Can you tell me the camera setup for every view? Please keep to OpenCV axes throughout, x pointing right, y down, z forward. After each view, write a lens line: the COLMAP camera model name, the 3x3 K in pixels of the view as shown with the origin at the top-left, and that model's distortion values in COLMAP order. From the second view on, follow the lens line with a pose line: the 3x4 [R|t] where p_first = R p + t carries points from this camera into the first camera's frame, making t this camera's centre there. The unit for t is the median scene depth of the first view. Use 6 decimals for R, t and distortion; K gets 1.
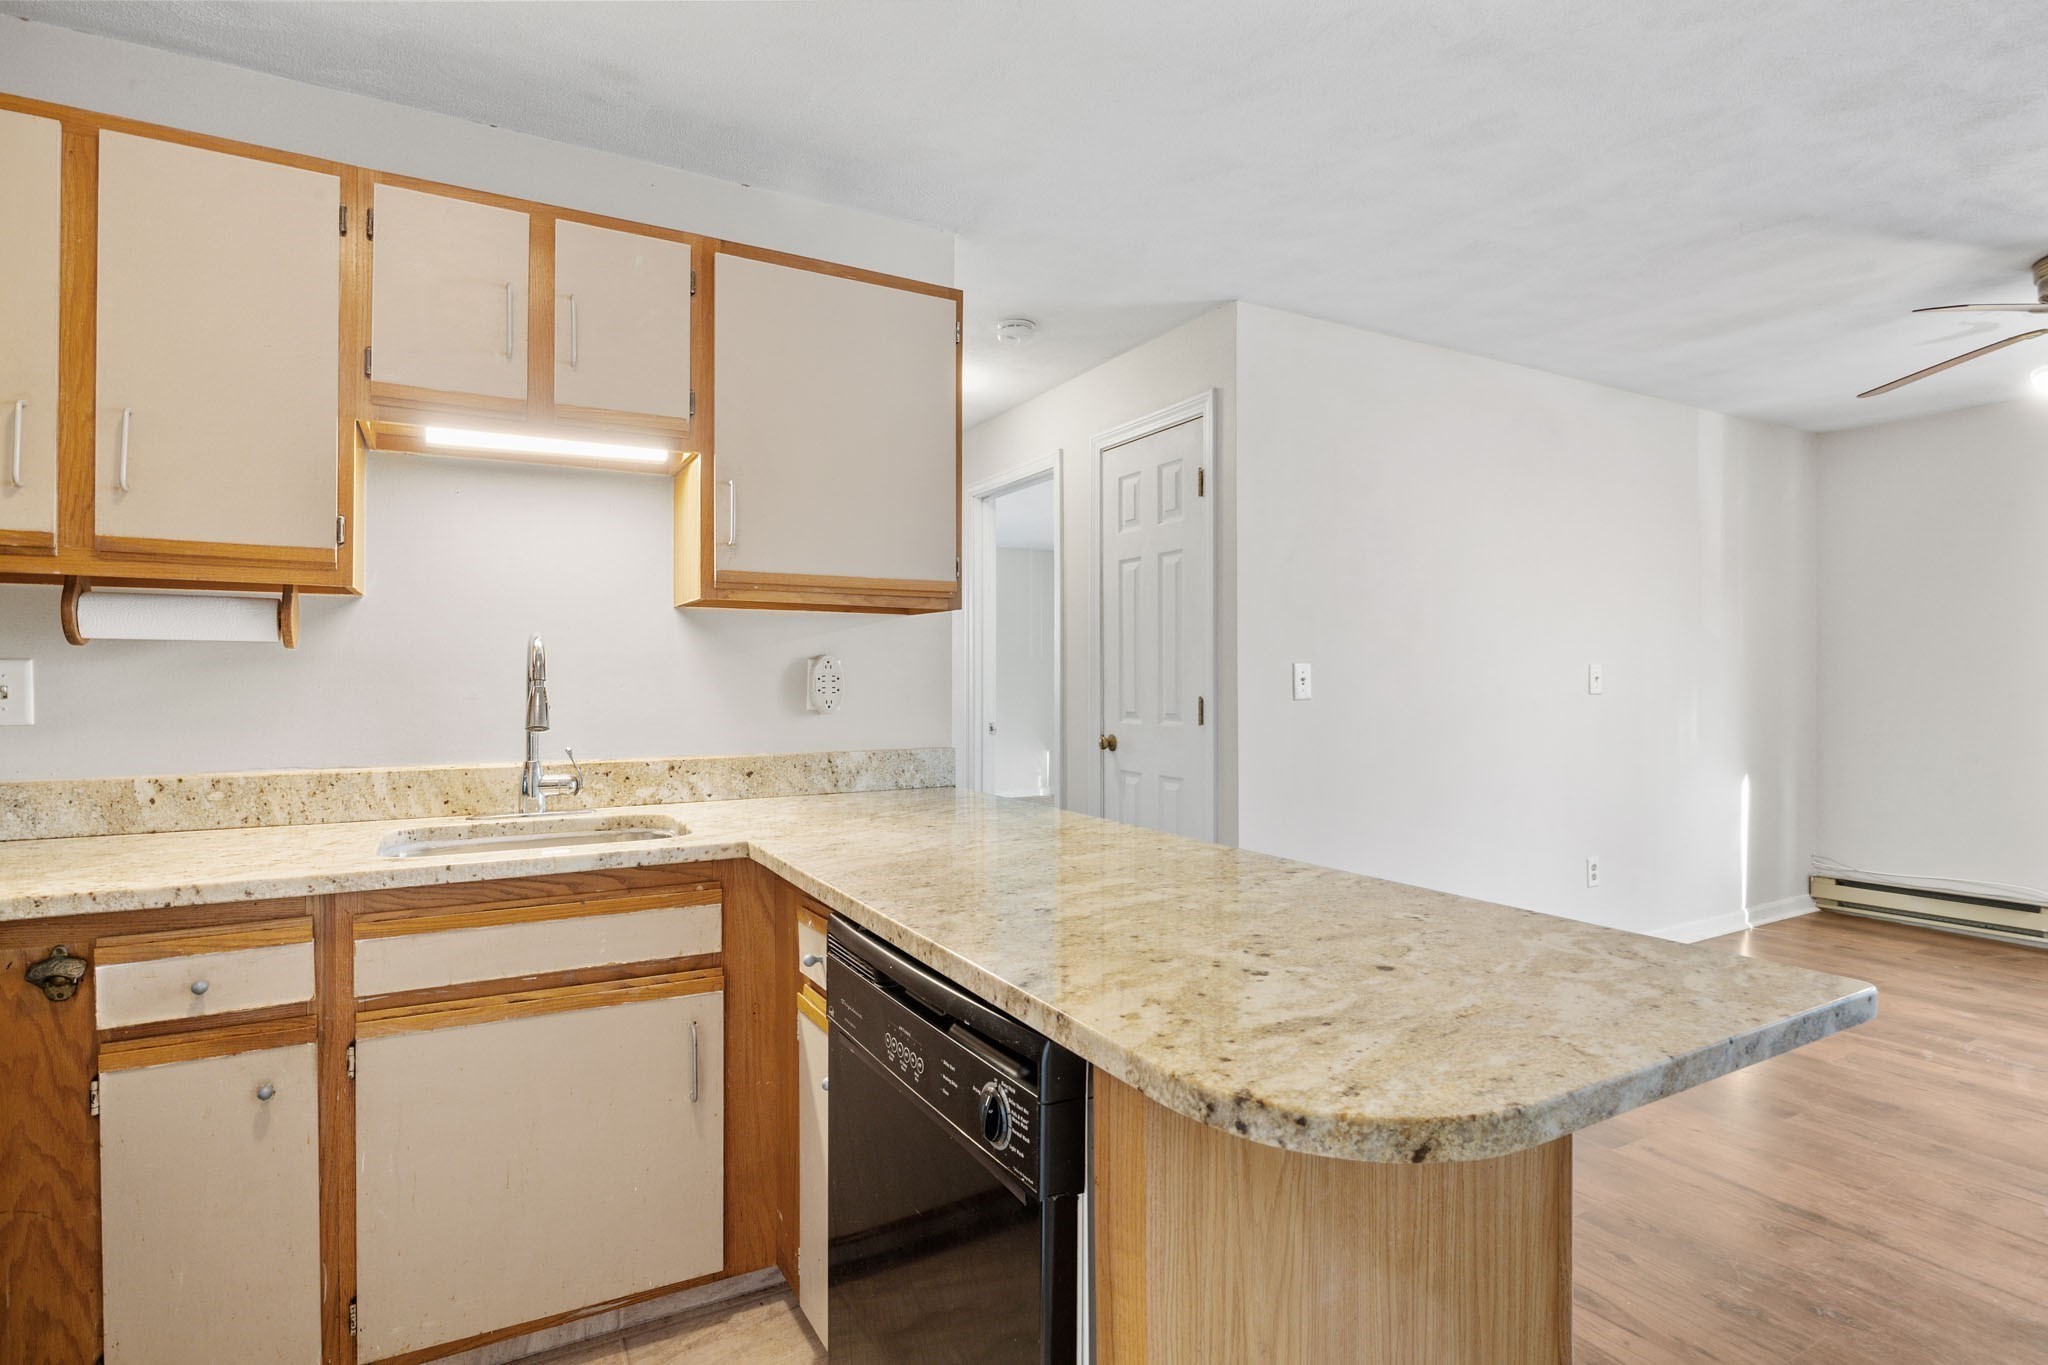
lens RADIAL K [[1026.9, 0, 1029.1], [0, 1026.9, 680.4], [0, 0, 1]] dist [-0.007828, -0.001654]
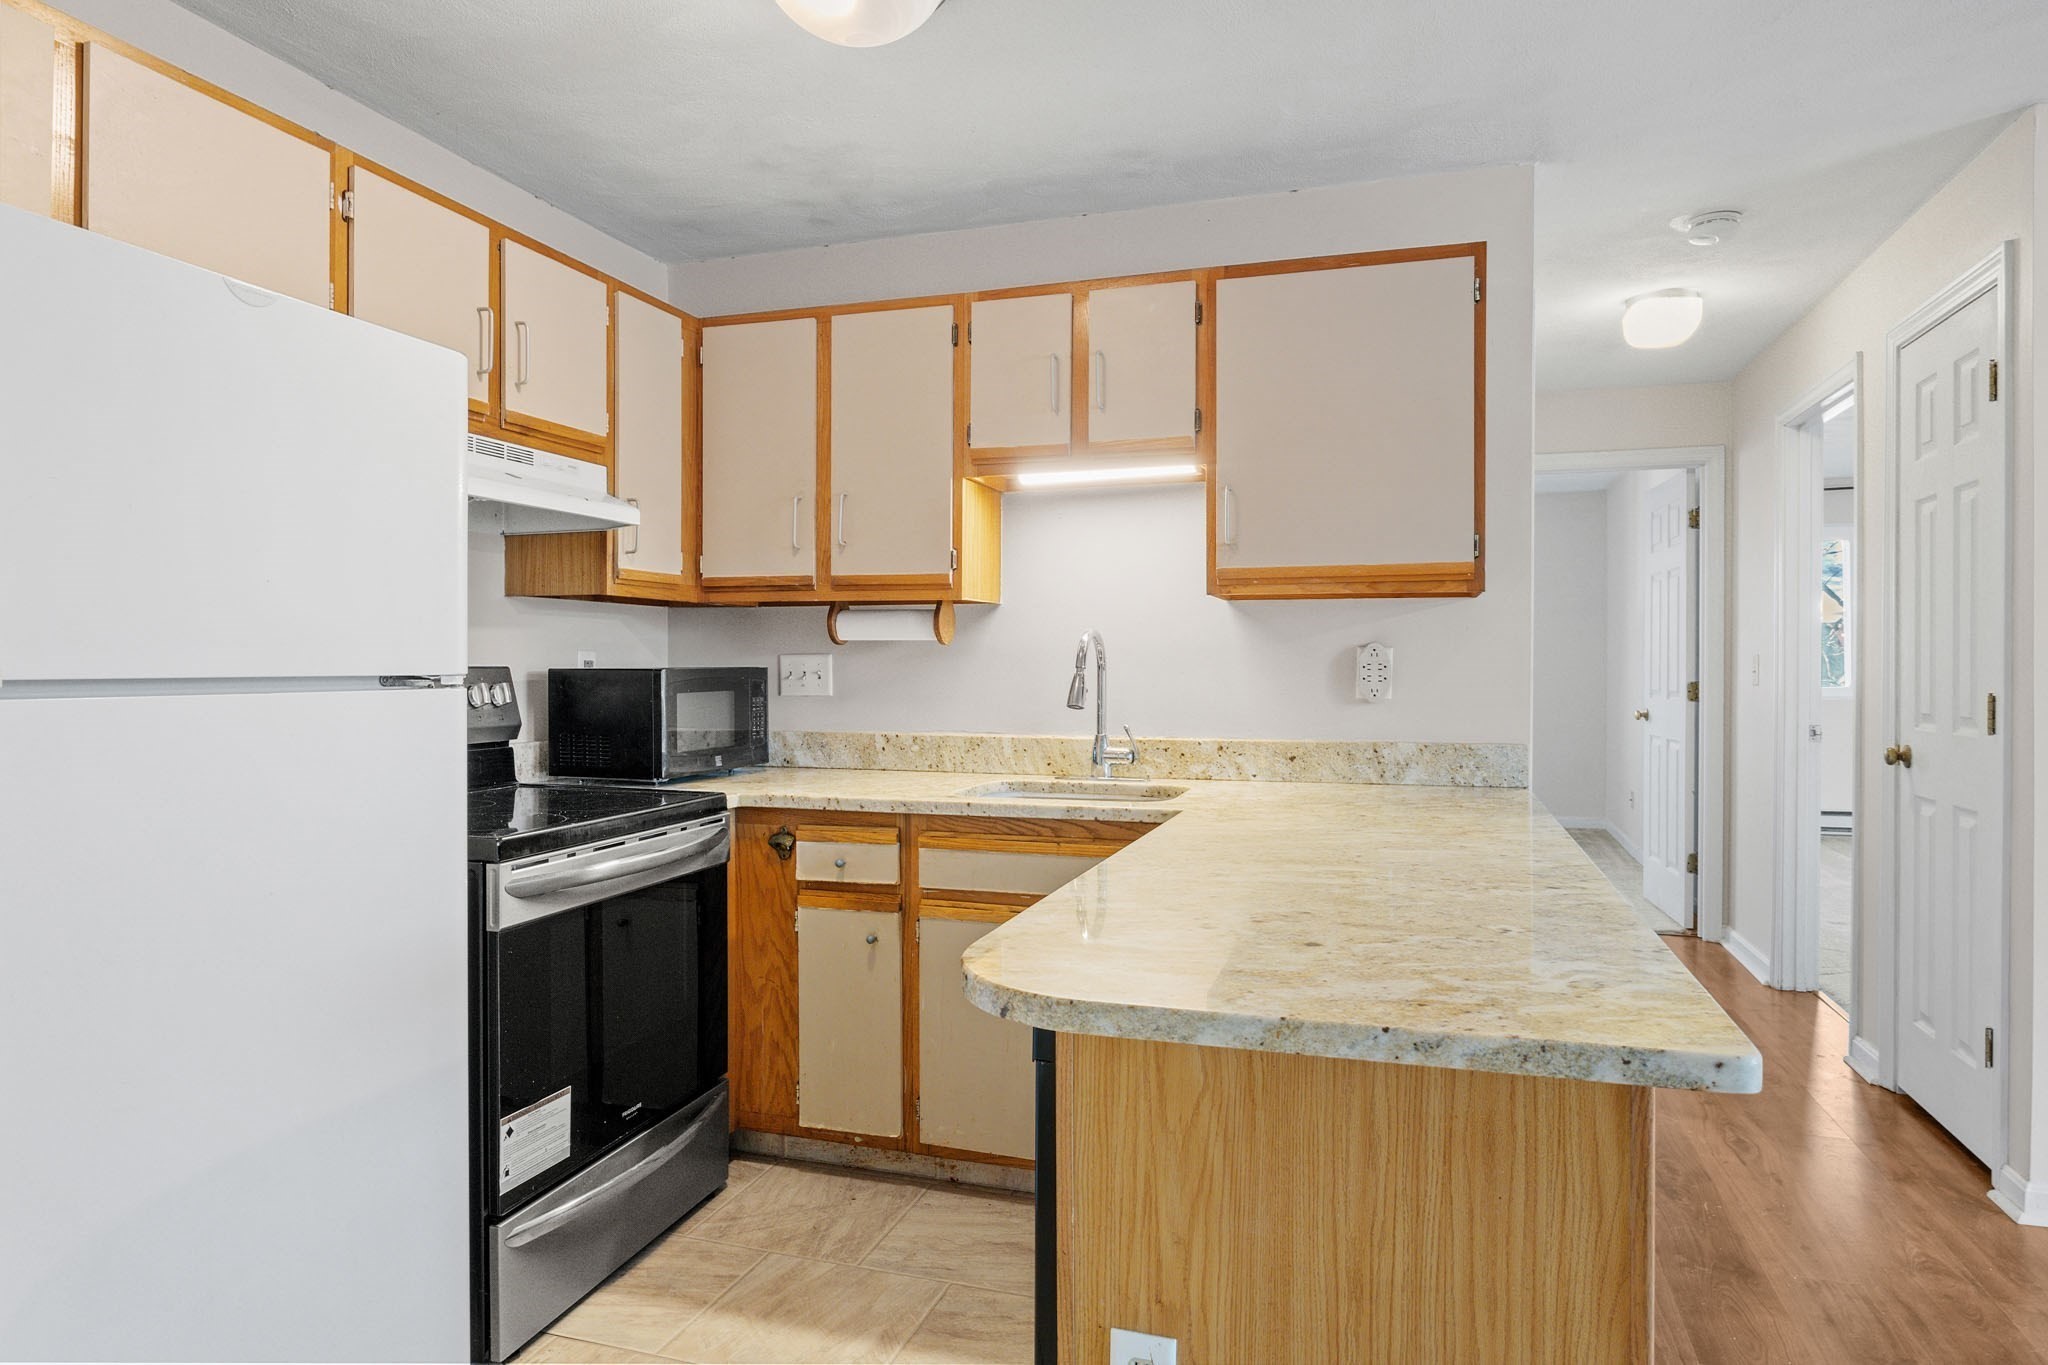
lens RADIAL K [[1202.9, 0, 1024.4], [0, 1202.9, 674.4], [0, 0, 1]] dist [-0.004836, -0.004057]
pose [[0.673733, 0.006503, -0.738946, 0.576680], [-0.001425, 0.999971, 0.007500, -0.003748], [0.738973, -0.004000, 0.673723, -0.029956]]
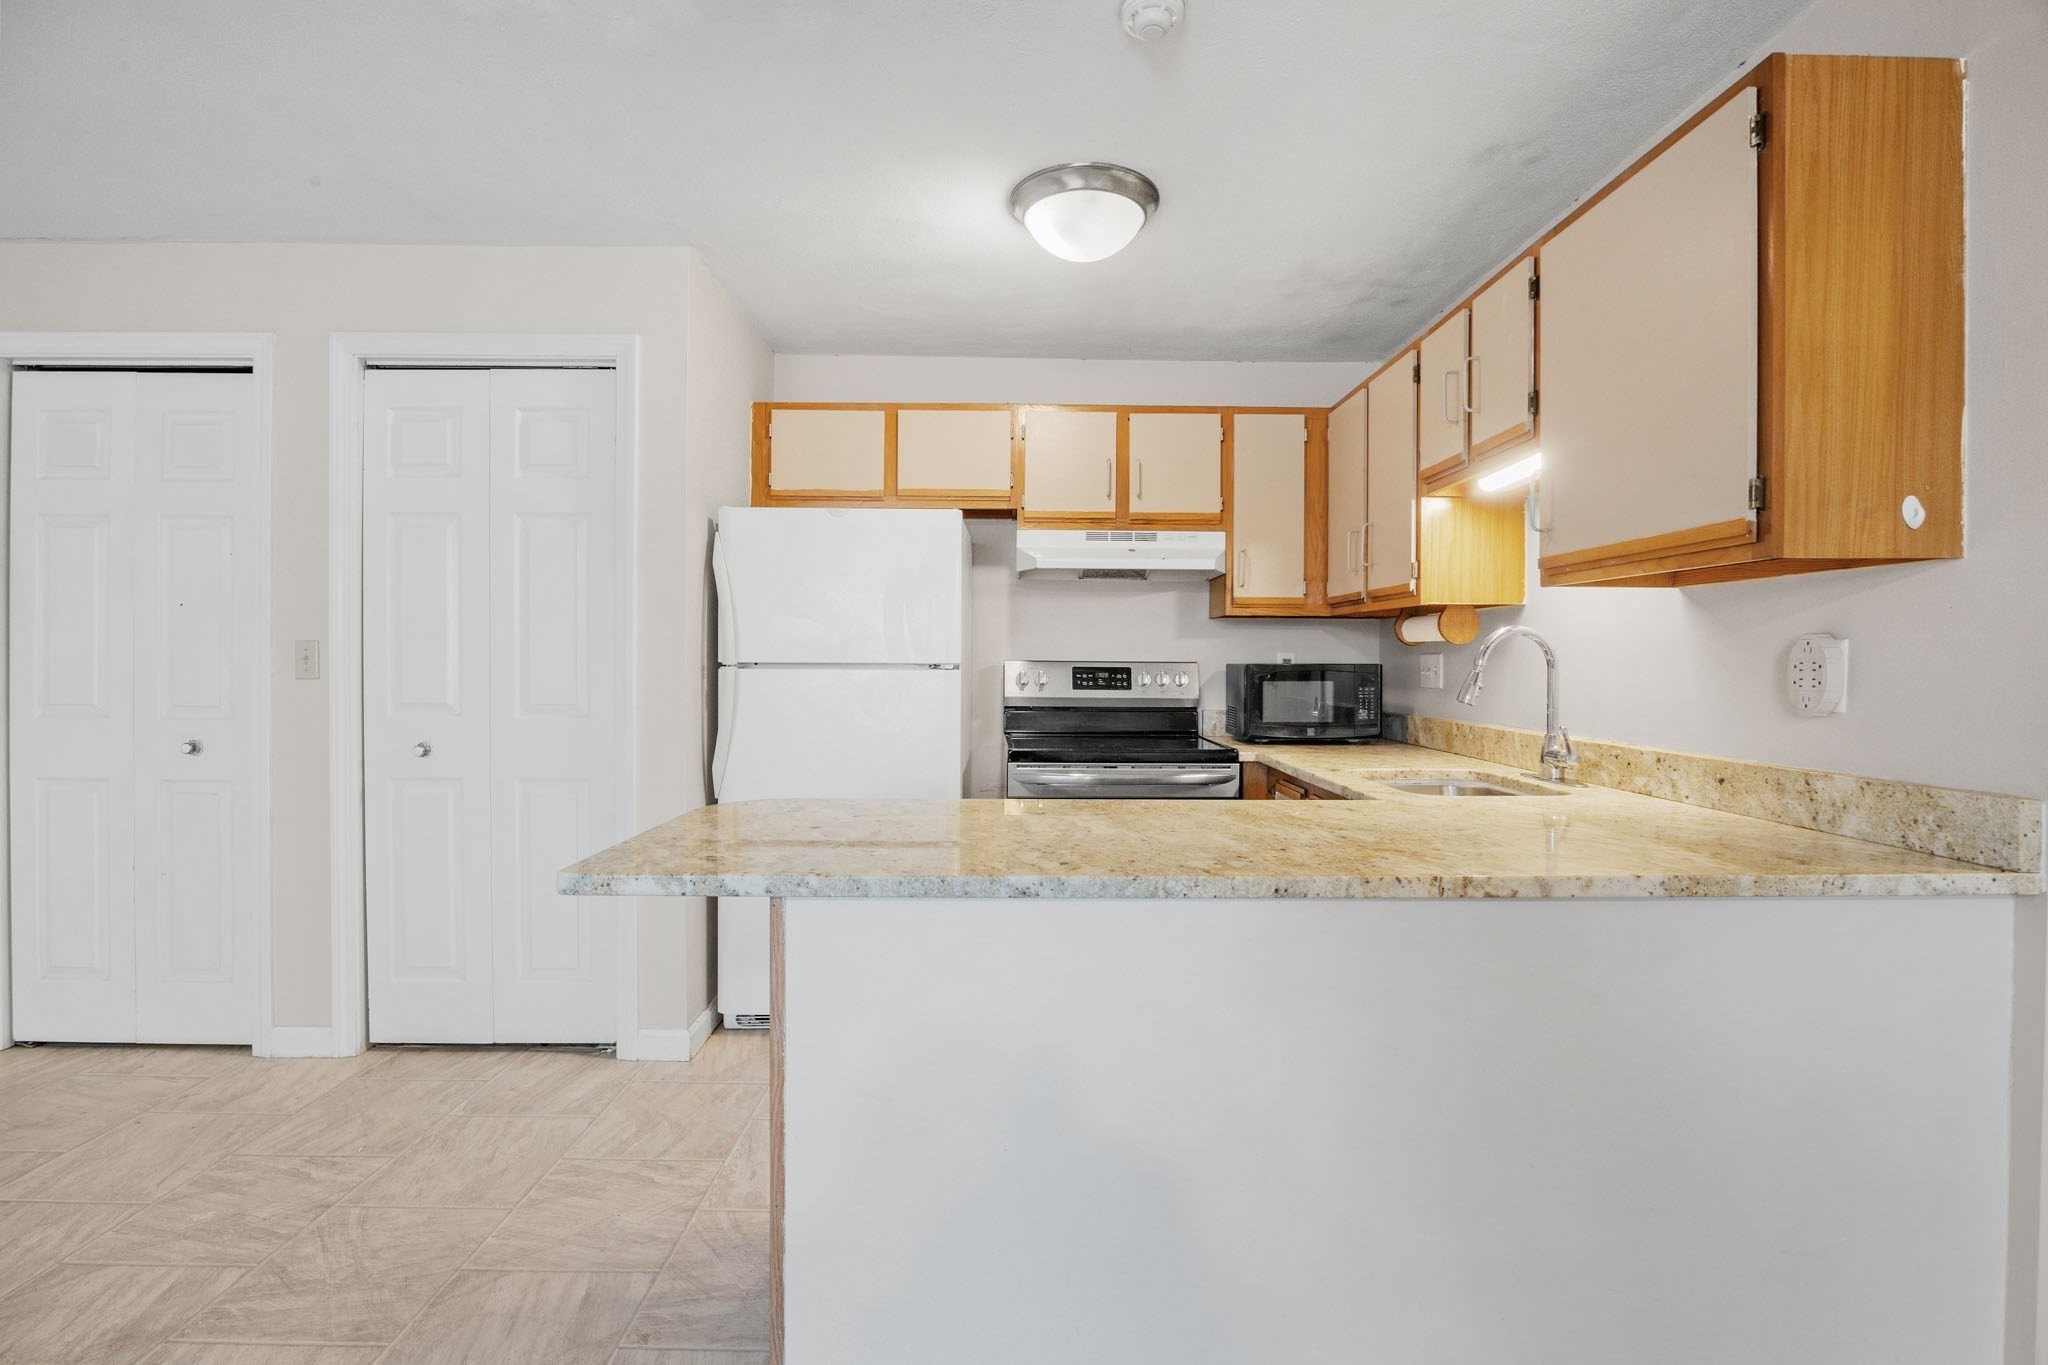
lens RADIAL K [[917.4, 0, 1029.9], [0, 917.4, 664.6], [0, 0, 1]] dist [-0.010094, -0.000615]
pose [[-0.484625, 0.000604, -0.874722, 0.830483], [-0.008198, 0.999953, 0.005232, -0.002606], [0.874684, 0.009707, -0.484597, 1.122152]]
